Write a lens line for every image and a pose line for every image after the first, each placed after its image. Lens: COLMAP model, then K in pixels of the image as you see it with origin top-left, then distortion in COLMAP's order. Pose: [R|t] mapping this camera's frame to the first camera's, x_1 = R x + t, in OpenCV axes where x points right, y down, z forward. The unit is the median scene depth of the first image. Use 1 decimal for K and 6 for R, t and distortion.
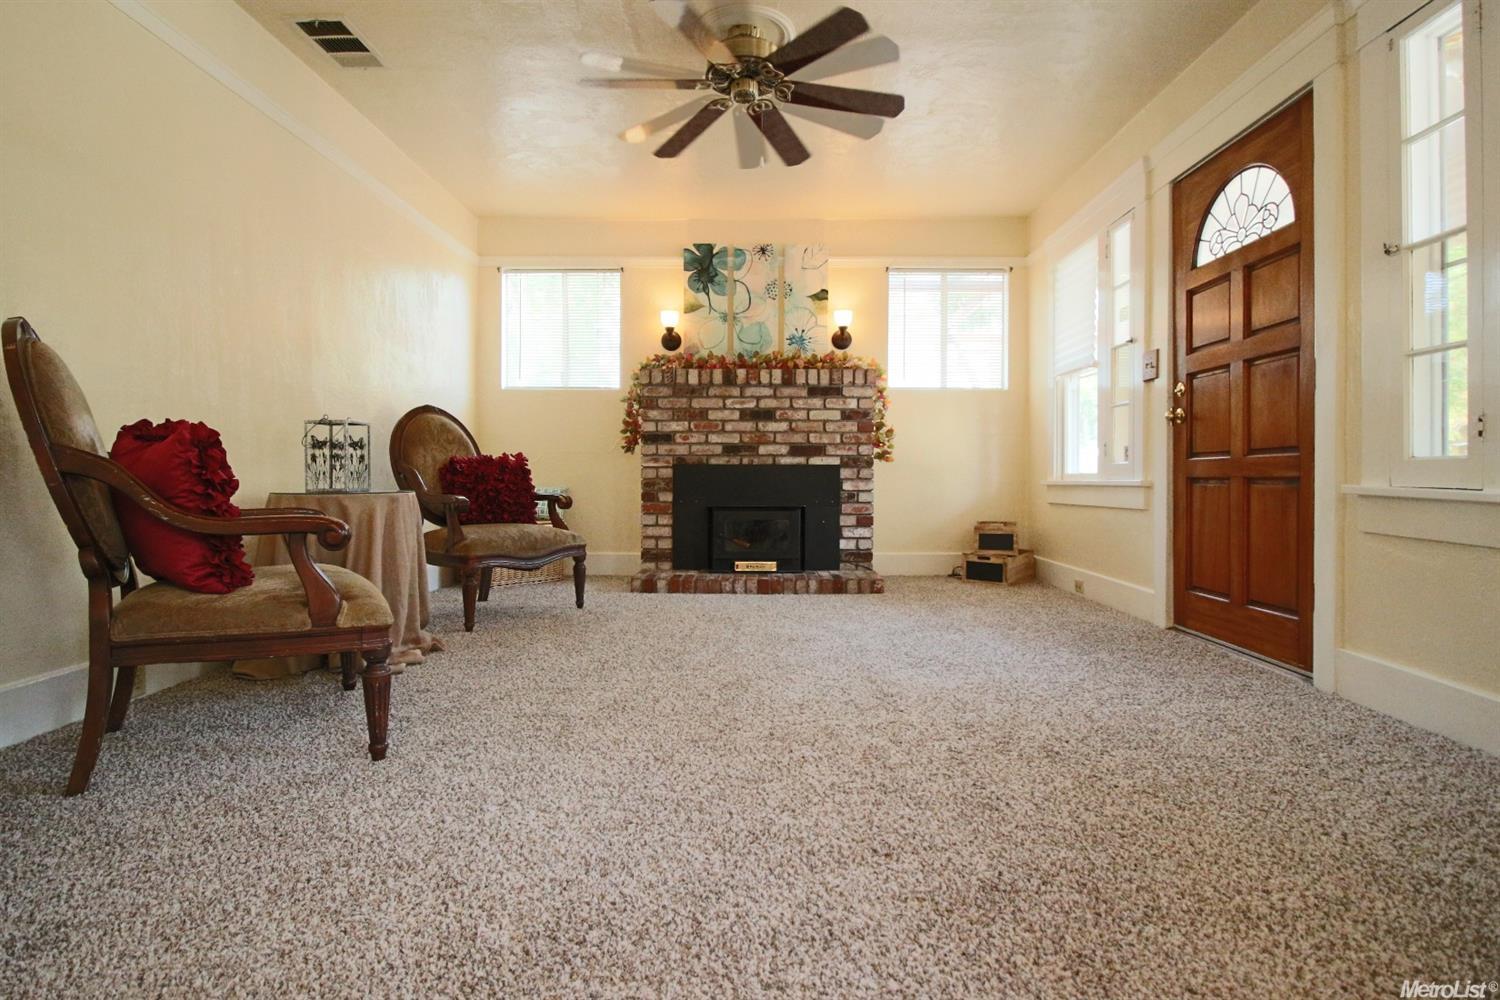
lens RADIAL K [[735.0, 0, 749.7], [0, 735.0, 492.9], [0, 0, 1]] dist [-0.025873, -0.001330]
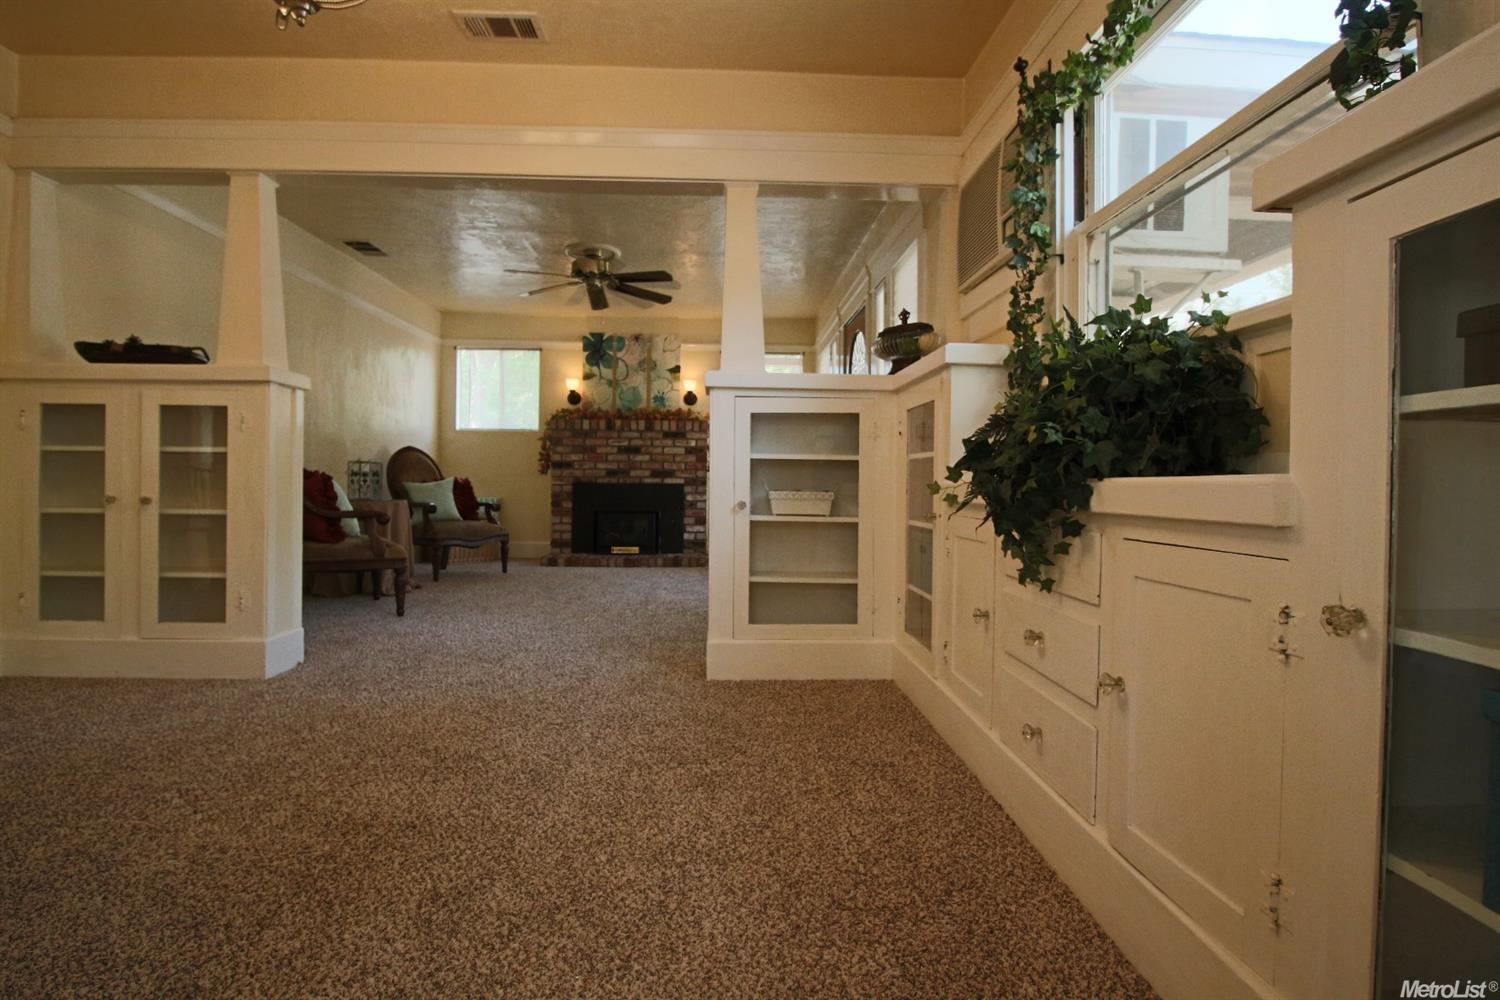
lens RADIAL K [[735.0, 0, 751.9], [0, 735.0, 491.9], [0, 0, 1]] dist [-0.025873, -0.001330]
pose [[0.998182, 0.005649, 0.060008, 0.170713], [-0.004768, 0.999879, -0.014801, 0.000372], [-0.060084, 0.014488, 0.998088, -0.513490]]
